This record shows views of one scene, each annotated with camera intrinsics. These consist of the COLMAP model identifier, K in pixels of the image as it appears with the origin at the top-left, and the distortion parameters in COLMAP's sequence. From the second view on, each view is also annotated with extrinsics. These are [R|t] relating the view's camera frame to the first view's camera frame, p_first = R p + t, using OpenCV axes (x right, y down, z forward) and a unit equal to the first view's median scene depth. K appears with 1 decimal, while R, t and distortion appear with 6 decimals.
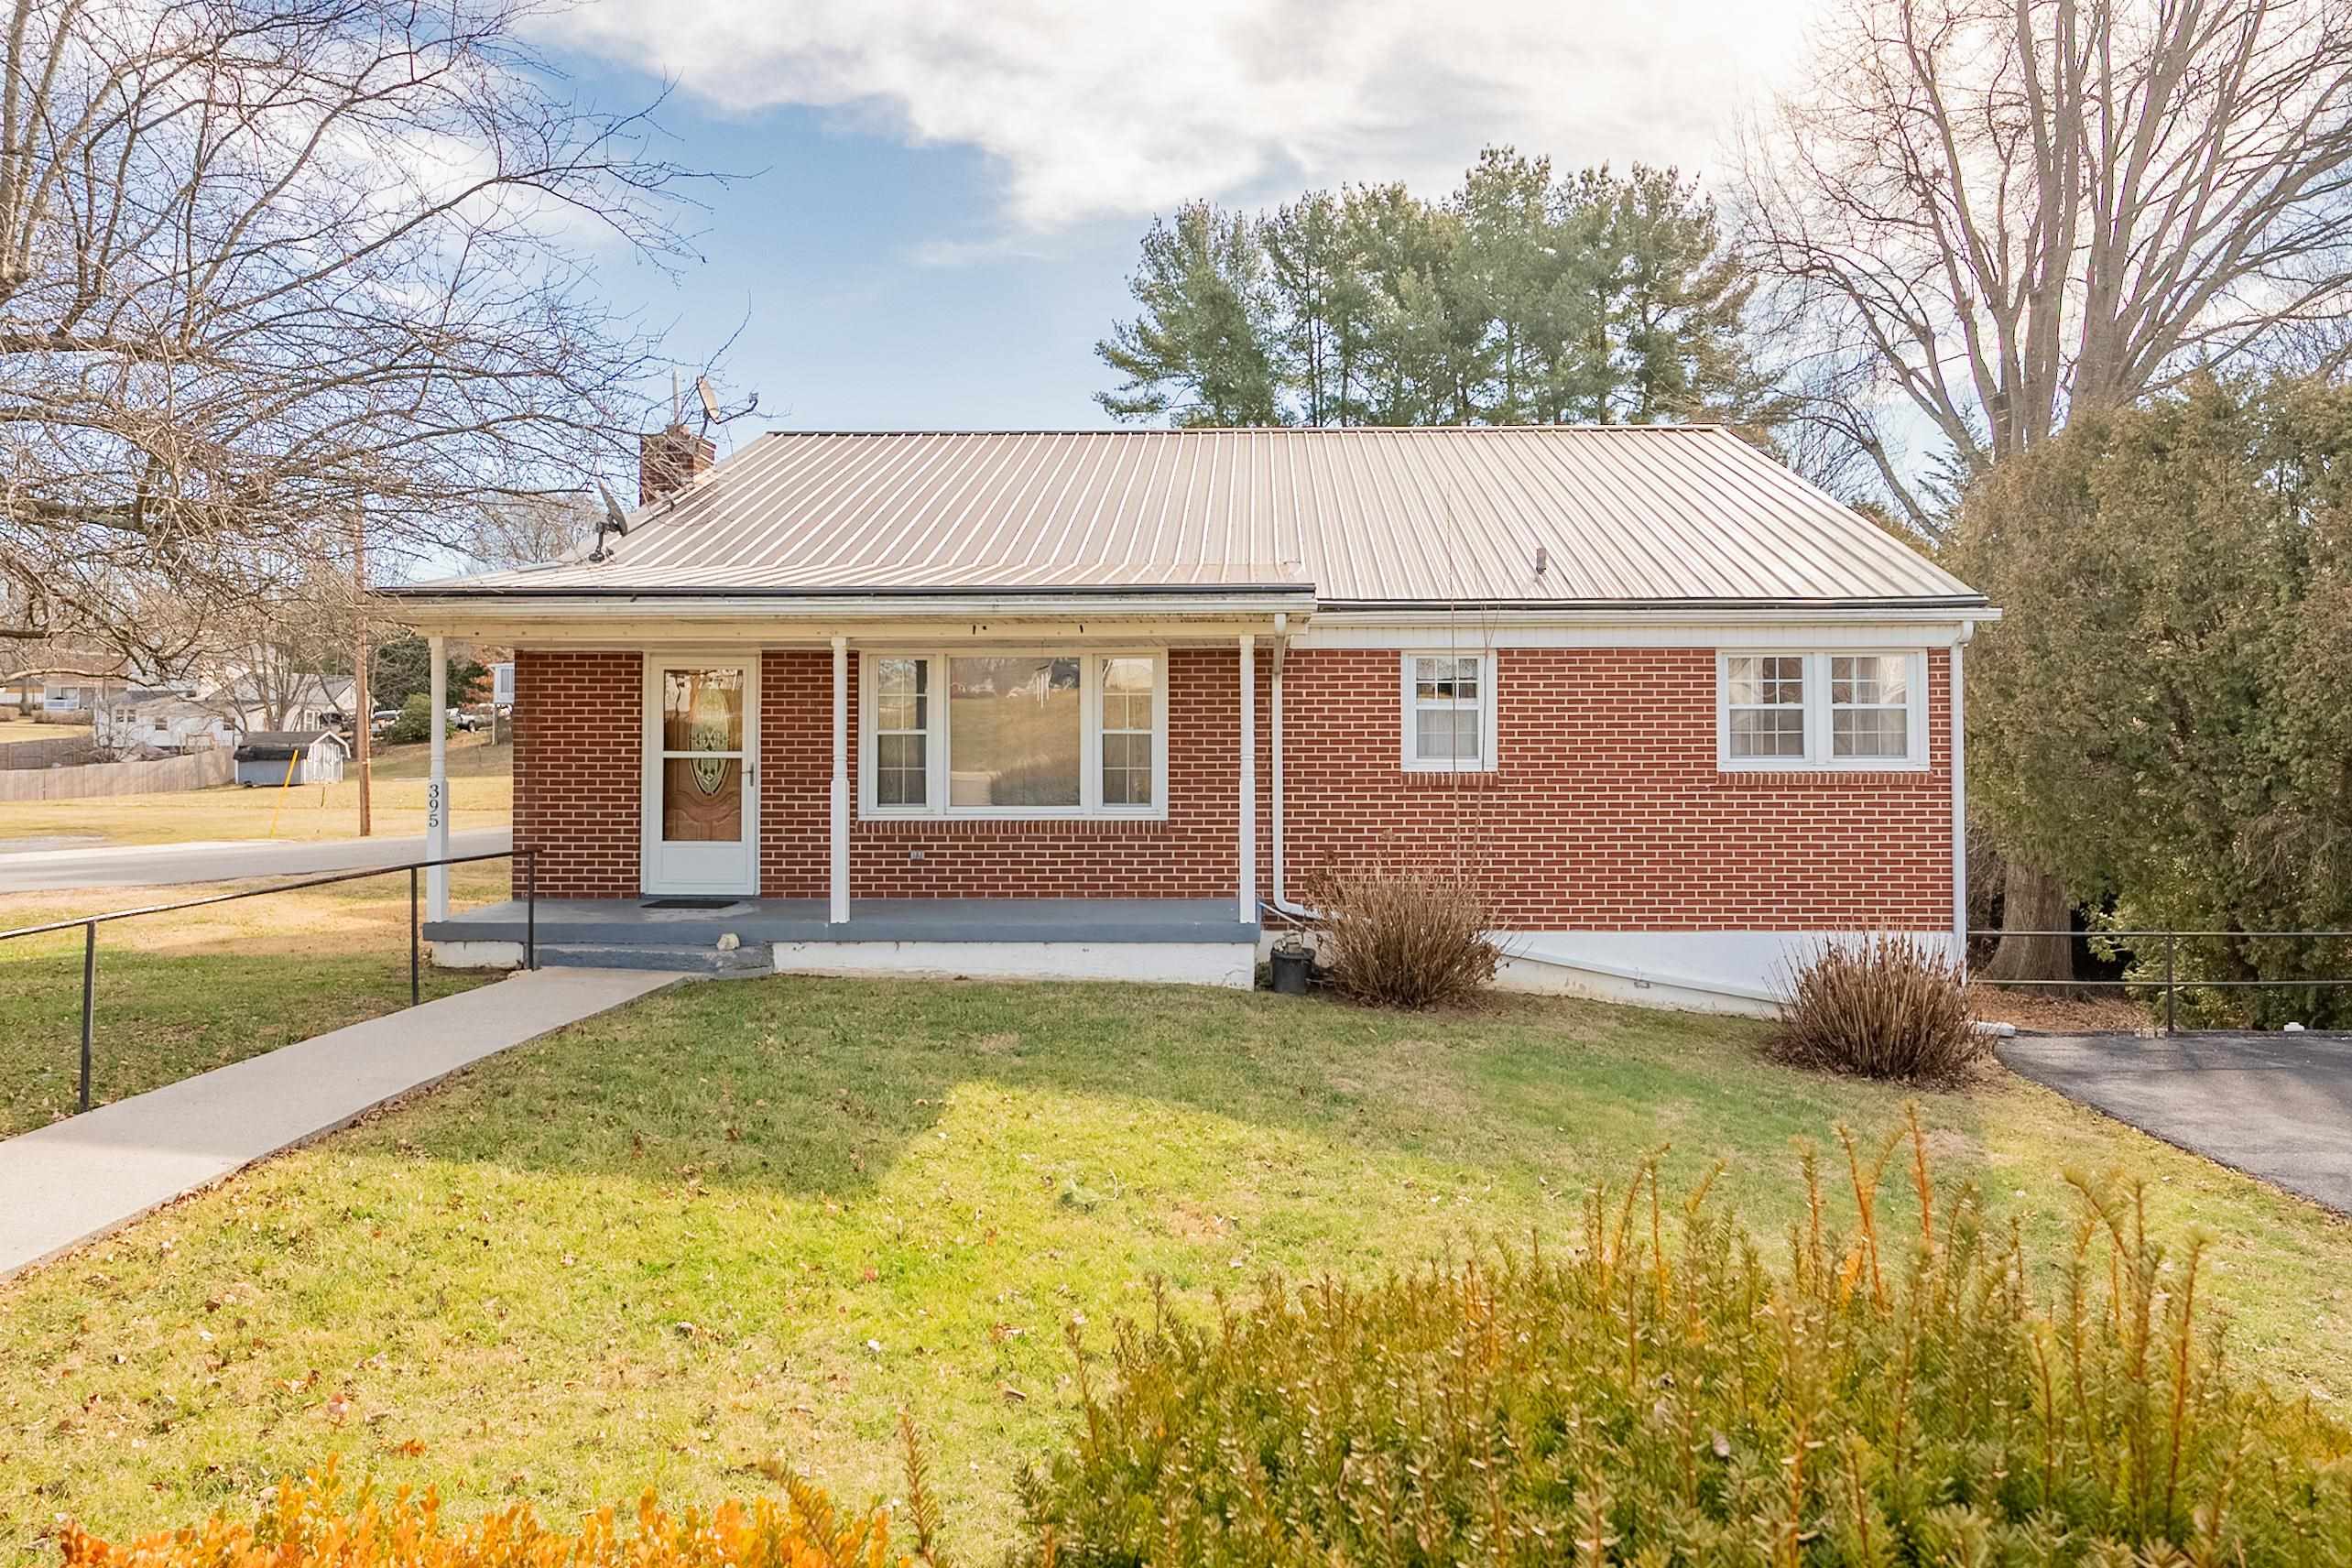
lens RADIAL K [[1437.6, 0, 1208.3], [0, 1437.6, 695.8], [0, 0, 1]] dist [-0.000184, -0.000692]
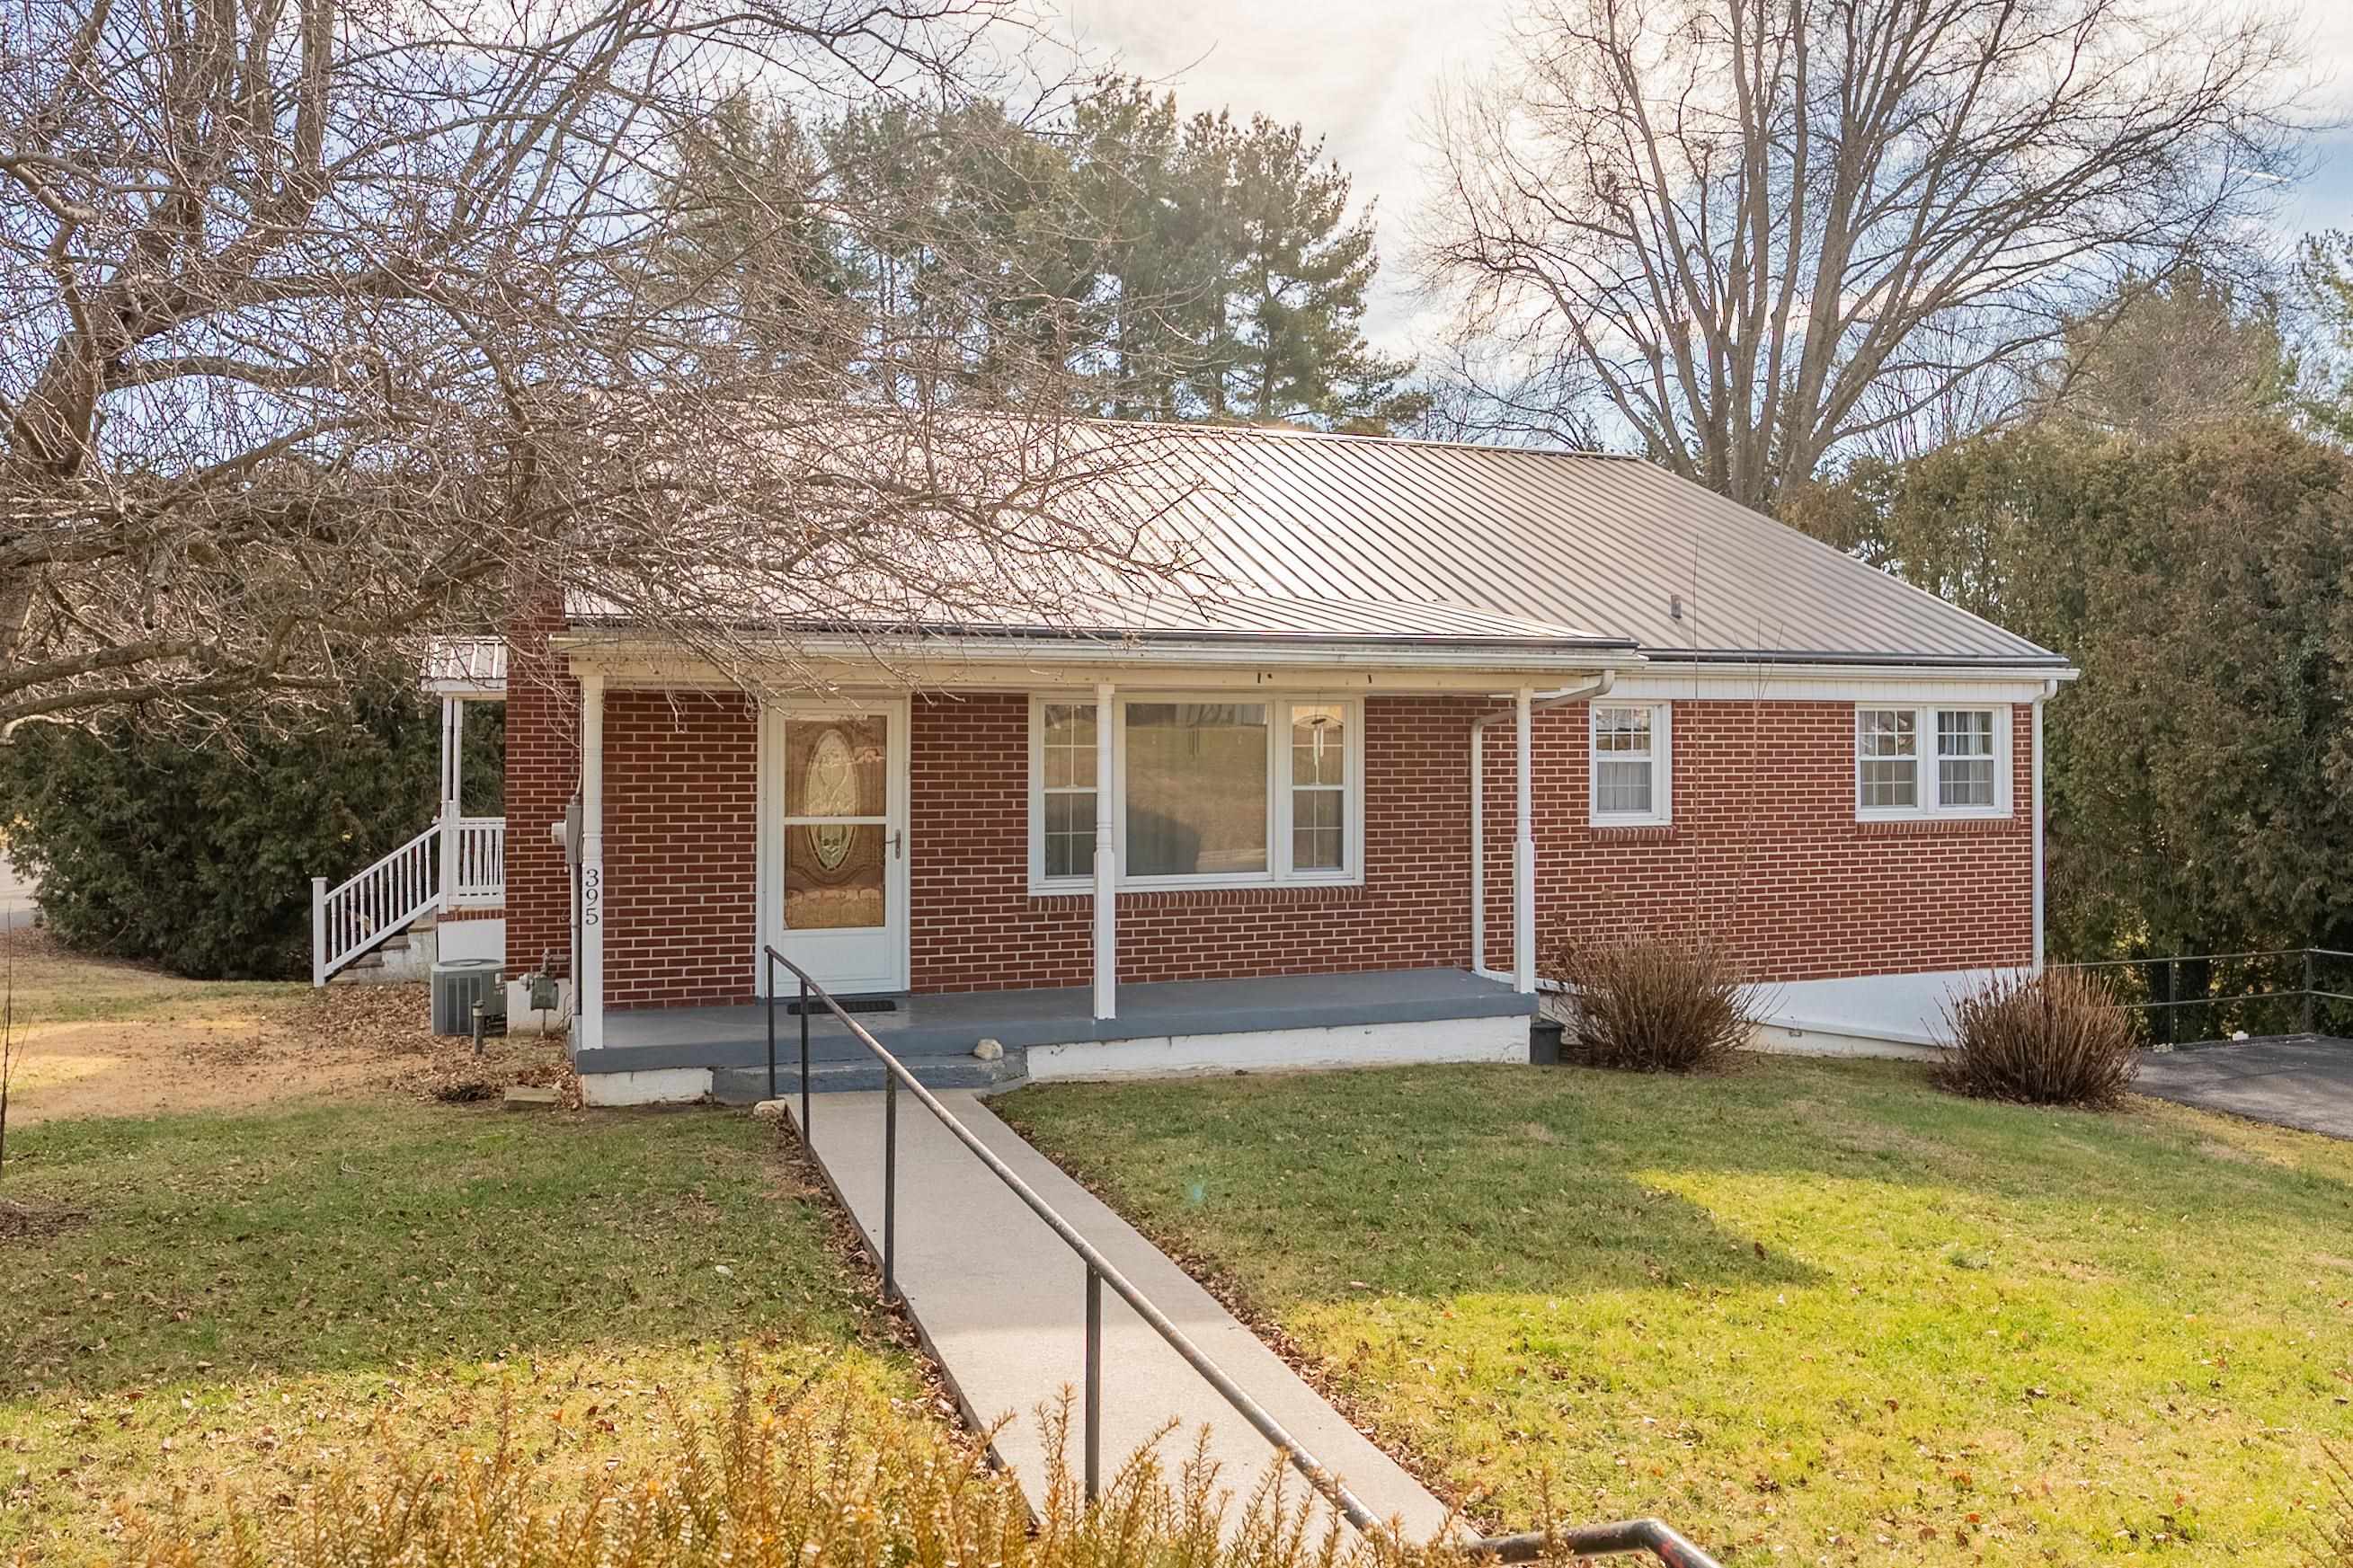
lens RADIAL K [[1747.0, 0, 1264.9], [0, 1747.0, 727.7], [0, 0, 1]] dist [-0.004594, -0.000440]
pose [[0.924859, 0.004316, 0.380284, -0.506386], [-0.009177, 0.999898, 0.010970, -0.024170], [-0.380198, -0.013635, 0.924805, 0.006423]]
